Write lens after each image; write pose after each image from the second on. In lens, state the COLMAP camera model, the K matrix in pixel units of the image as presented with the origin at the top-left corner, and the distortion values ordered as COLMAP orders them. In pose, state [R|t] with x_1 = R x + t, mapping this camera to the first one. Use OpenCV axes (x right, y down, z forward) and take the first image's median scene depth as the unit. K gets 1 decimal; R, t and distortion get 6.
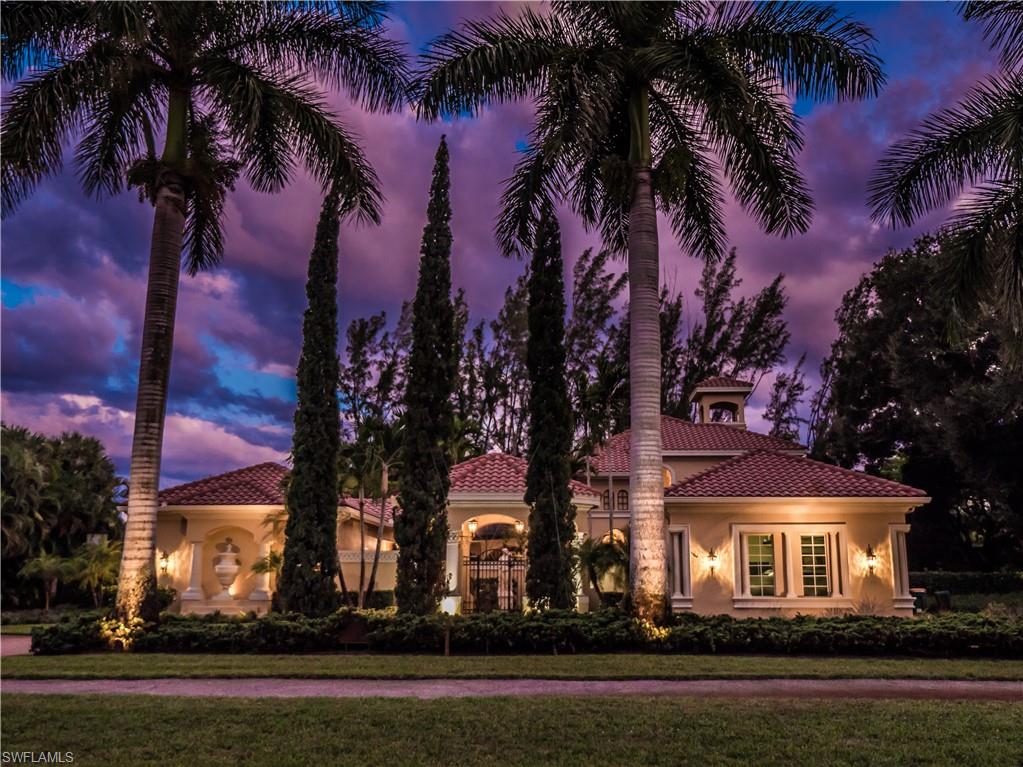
lens RADIAL K [[901.3, 0, 511.6], [0, 901.3, 383.9], [0, 0, 1]] dist [-0.017863, -0.000809]
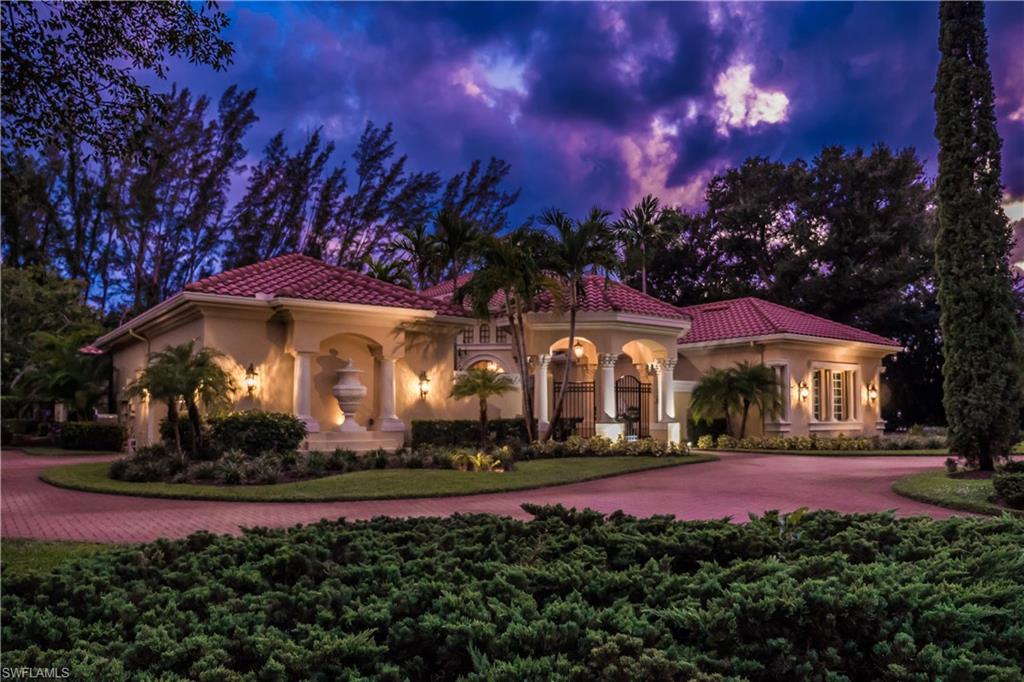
lens RADIAL K [[719.4, 0, 511.9], [0, 719.4, 342.3], [0, 0, 1]] dist [0.001545, -0.000001]
pose [[0.780002, 0.059465, 0.622945, -0.639046], [-0.136690, 0.987626, 0.076876, 0.114238], [-0.610666, -0.145114, 0.778479, 0.514481]]
